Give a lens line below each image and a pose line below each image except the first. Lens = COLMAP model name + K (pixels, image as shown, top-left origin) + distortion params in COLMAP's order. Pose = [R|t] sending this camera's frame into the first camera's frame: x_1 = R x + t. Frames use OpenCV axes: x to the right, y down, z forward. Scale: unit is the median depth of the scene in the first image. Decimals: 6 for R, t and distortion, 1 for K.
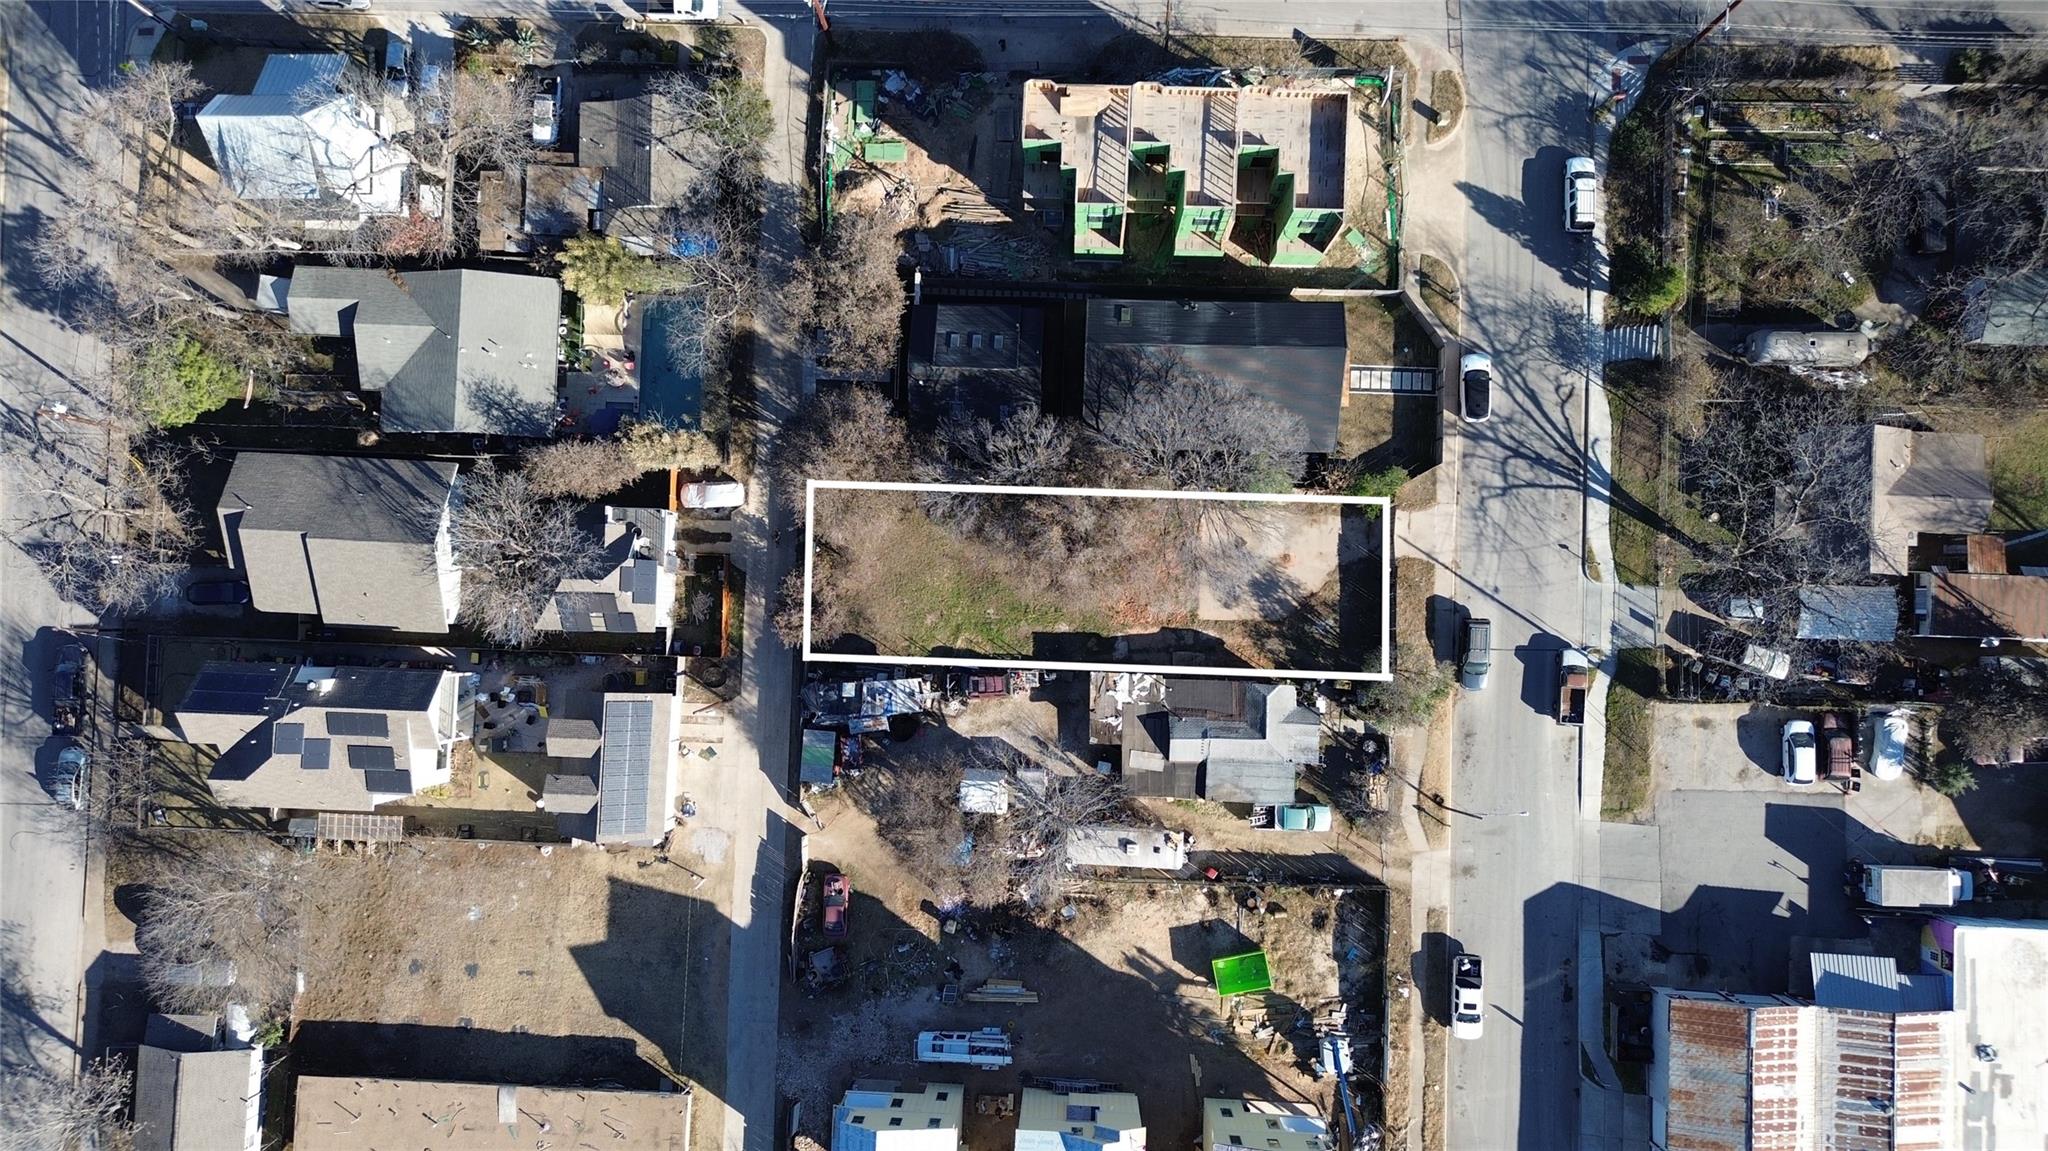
lens RADIAL K [[1465.8, 0, 1022.5], [0, 1465.8, 580.0], [0, 0, 1]] dist [0.119200, -0.242949]
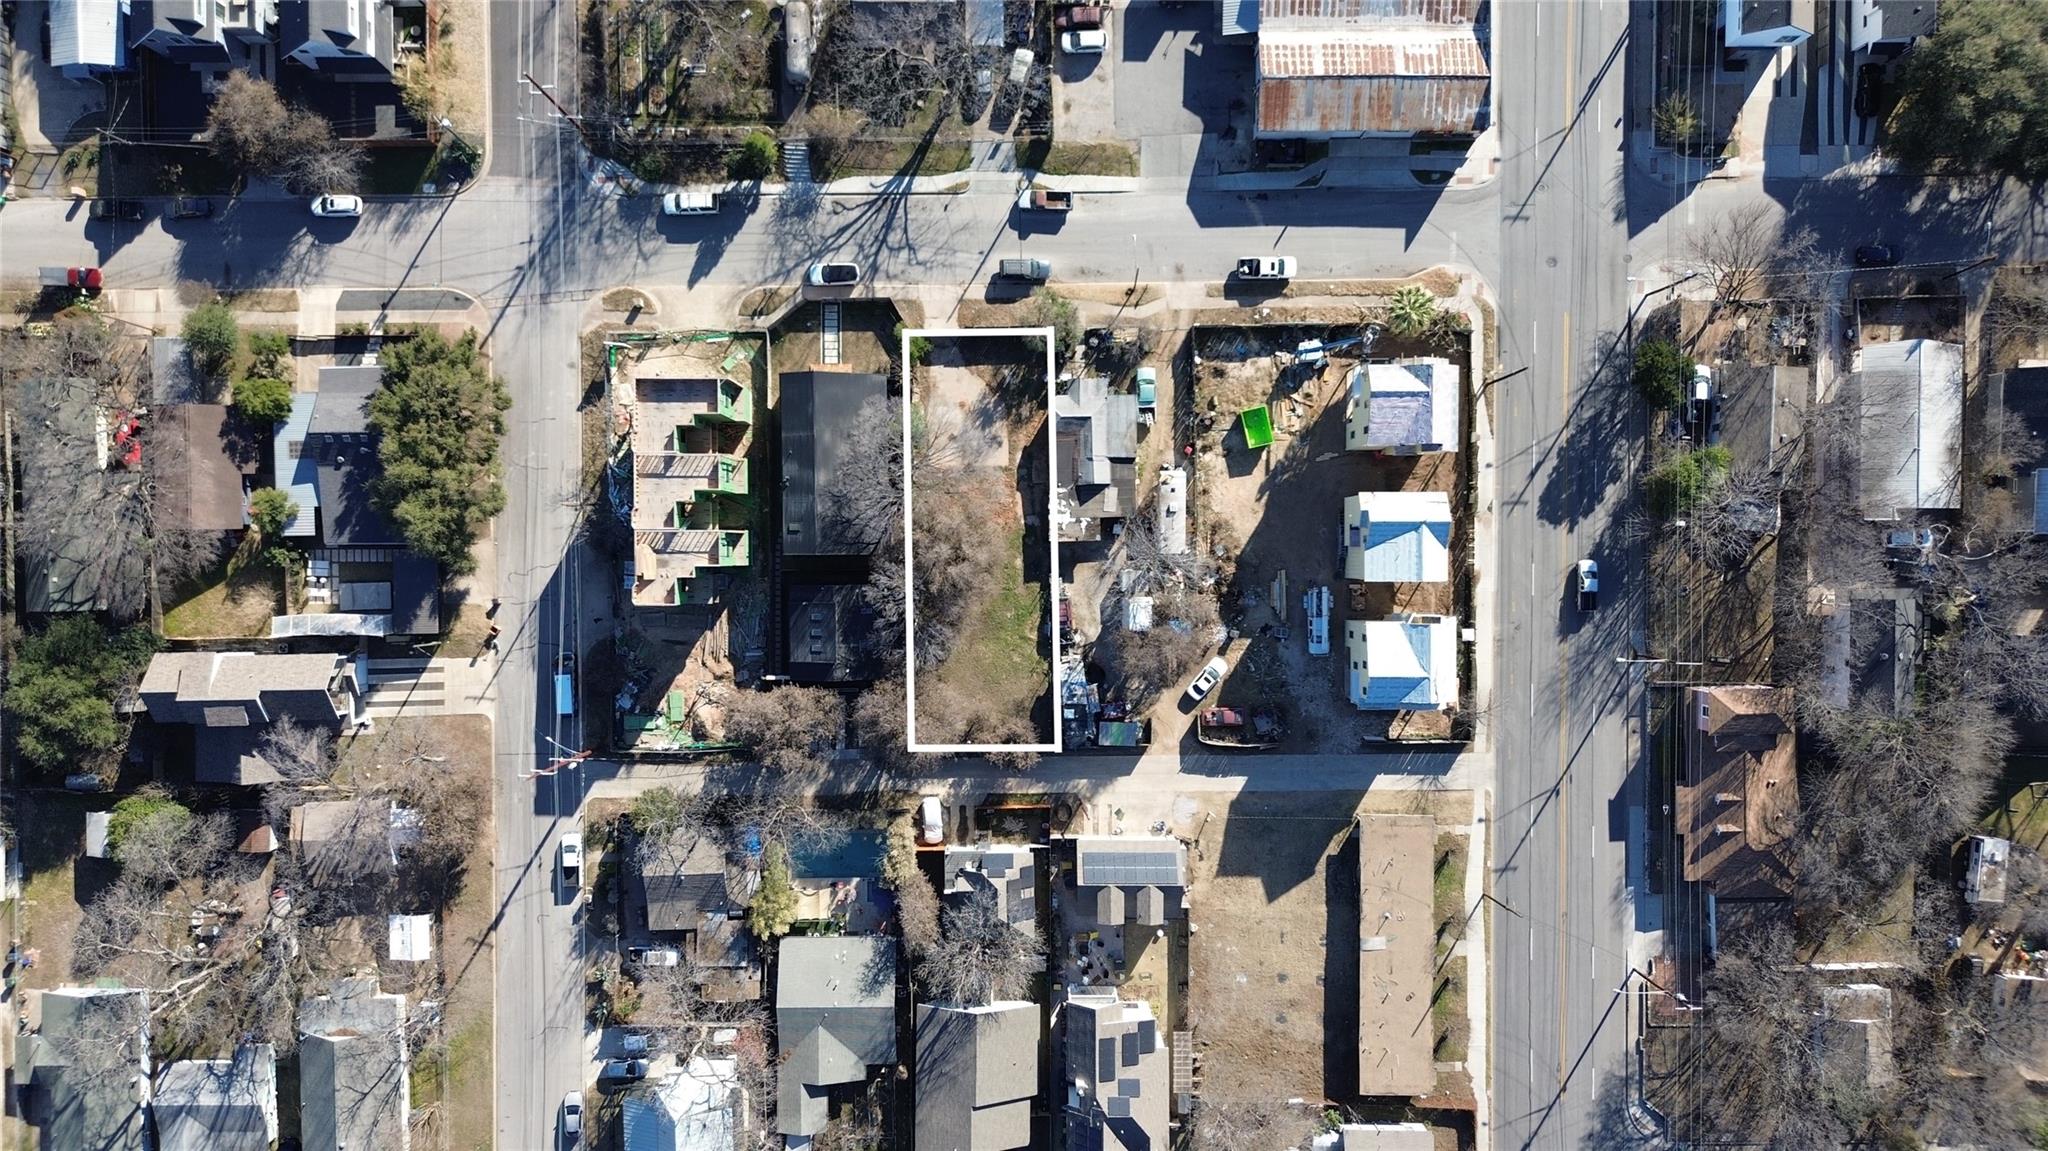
lens RADIAL K [[1465.8, 0, 1022.5], [0, 1465.8, 580.0], [0, 0, 1]] dist [0.119200, -0.242949]
pose [[-0.040935, -0.999019, 0.016875, -0.012456], [0.998534, -0.040305, 0.036137, -0.014773], [-0.035421, 0.018329, 0.999204, -0.390691]]
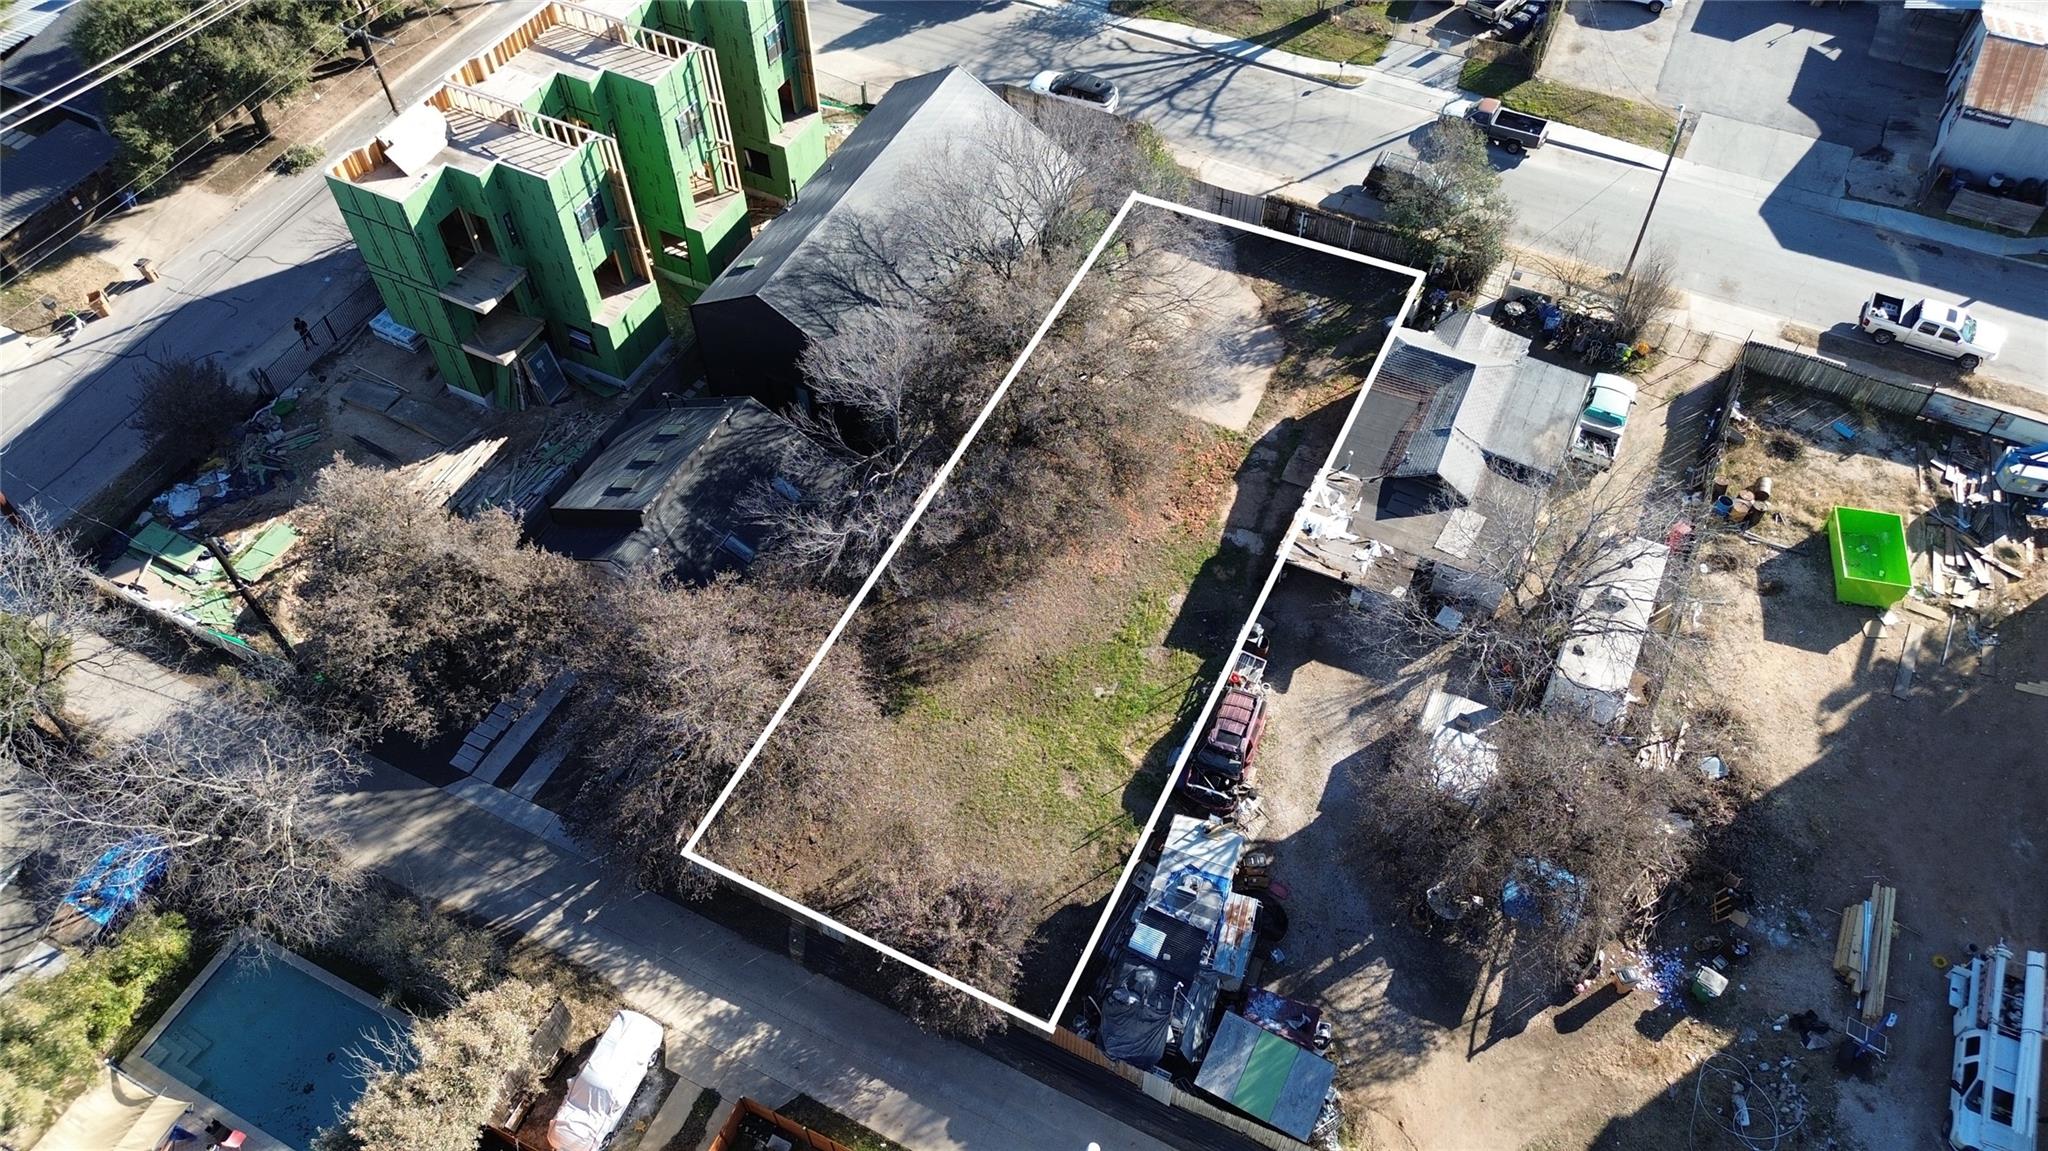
lens RADIAL K [[1445.7, 0, 1020.2], [0, 1445.7, 579.7], [0, 0, 1]] dist [0.055396, -0.049320]
pose [[0.411437, -0.699842, 0.583901, -0.312814], [0.910394, 0.346217, -0.226533, 0.100567], [-0.043619, 0.624784, 0.779578, 0.579179]]
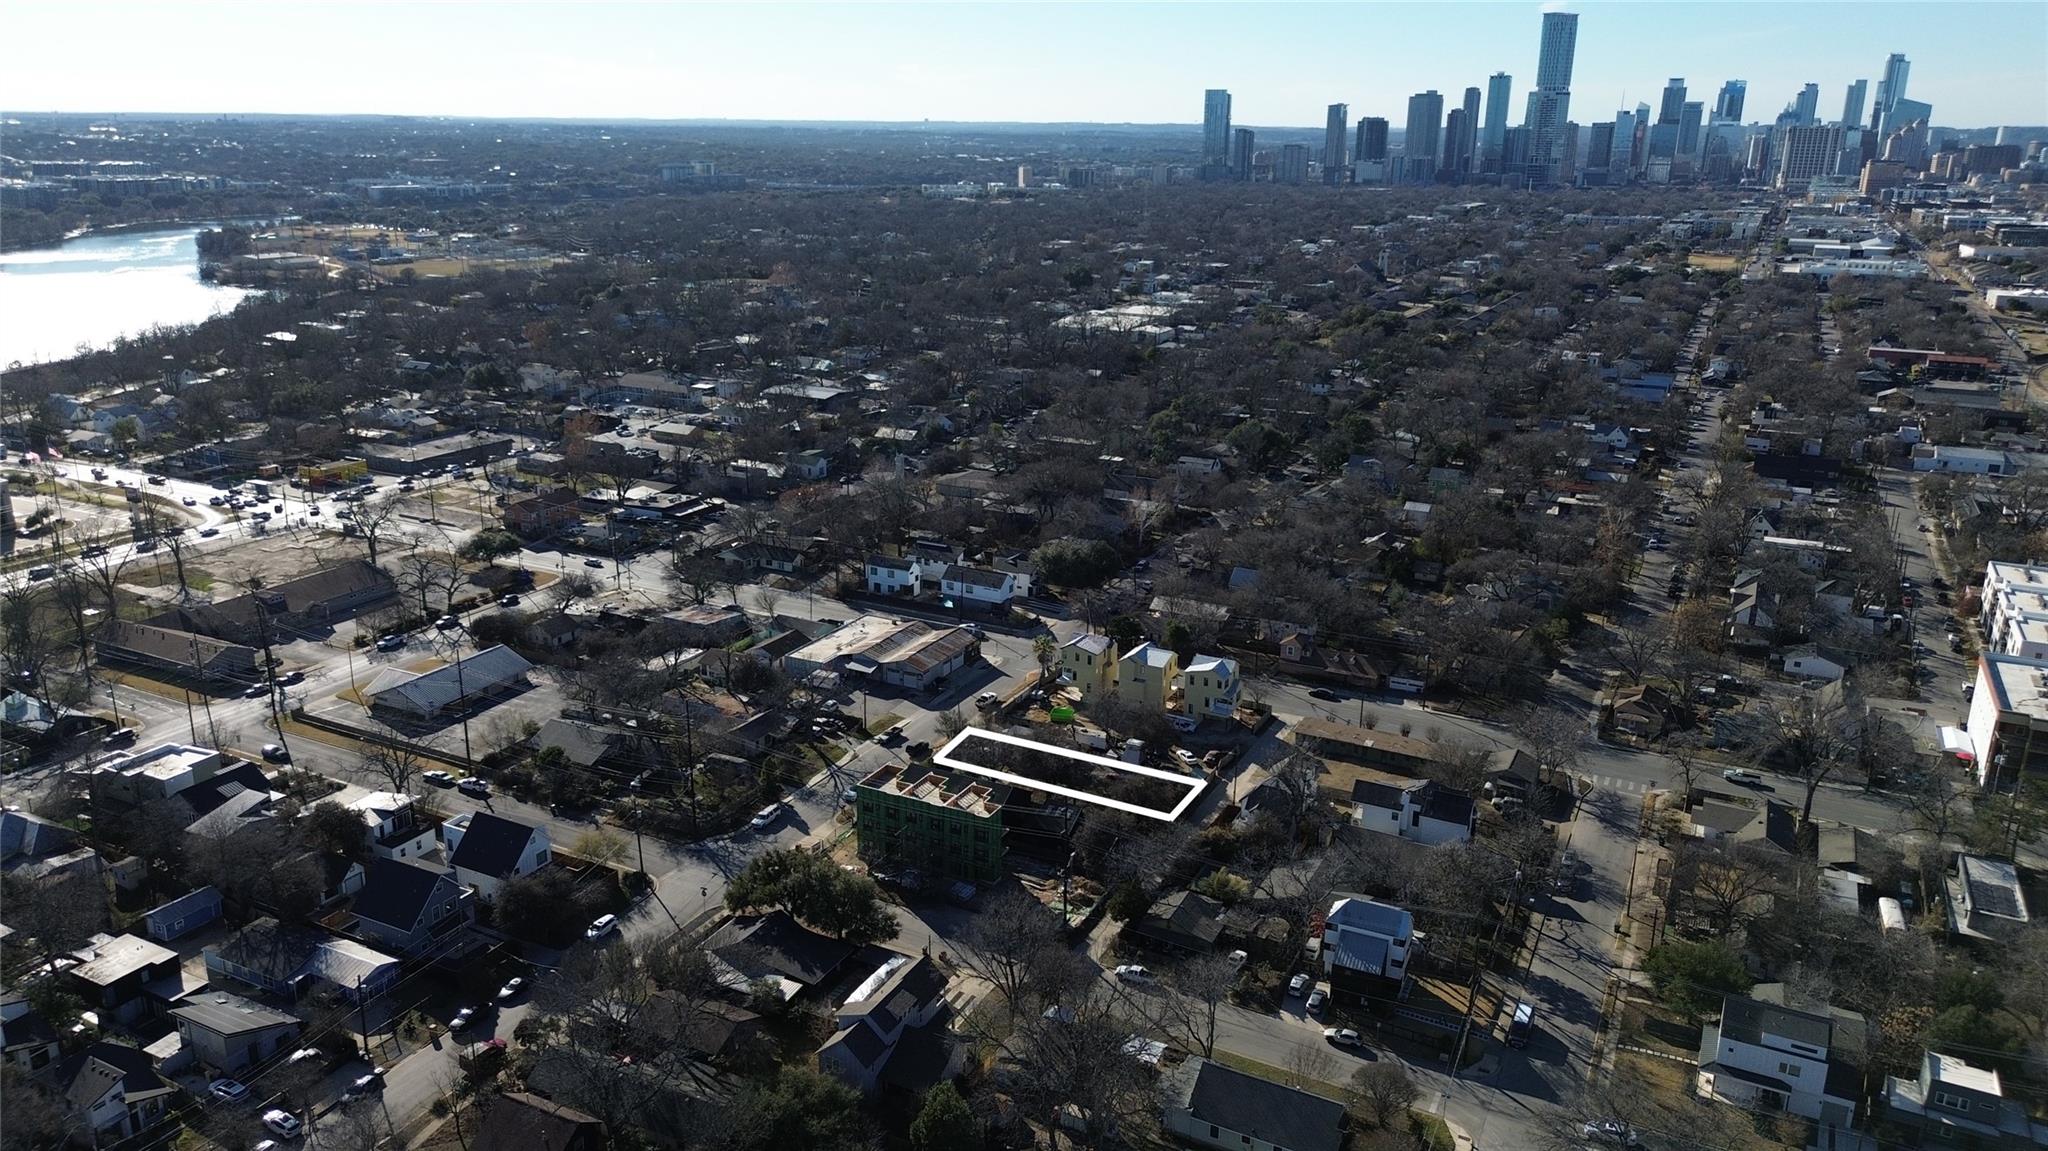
lens RADIAL K [[1445.7, 0, 1020.2], [0, 1445.7, 579.7], [0, 0, 1]] dist [0.055396, -0.049320]
pose [[-0.905486, -0.100298, 0.412354, -0.764557], [0.424346, -0.225491, 0.876974, -1.837648], [0.005024, 0.969069, 0.246740, 0.172888]]
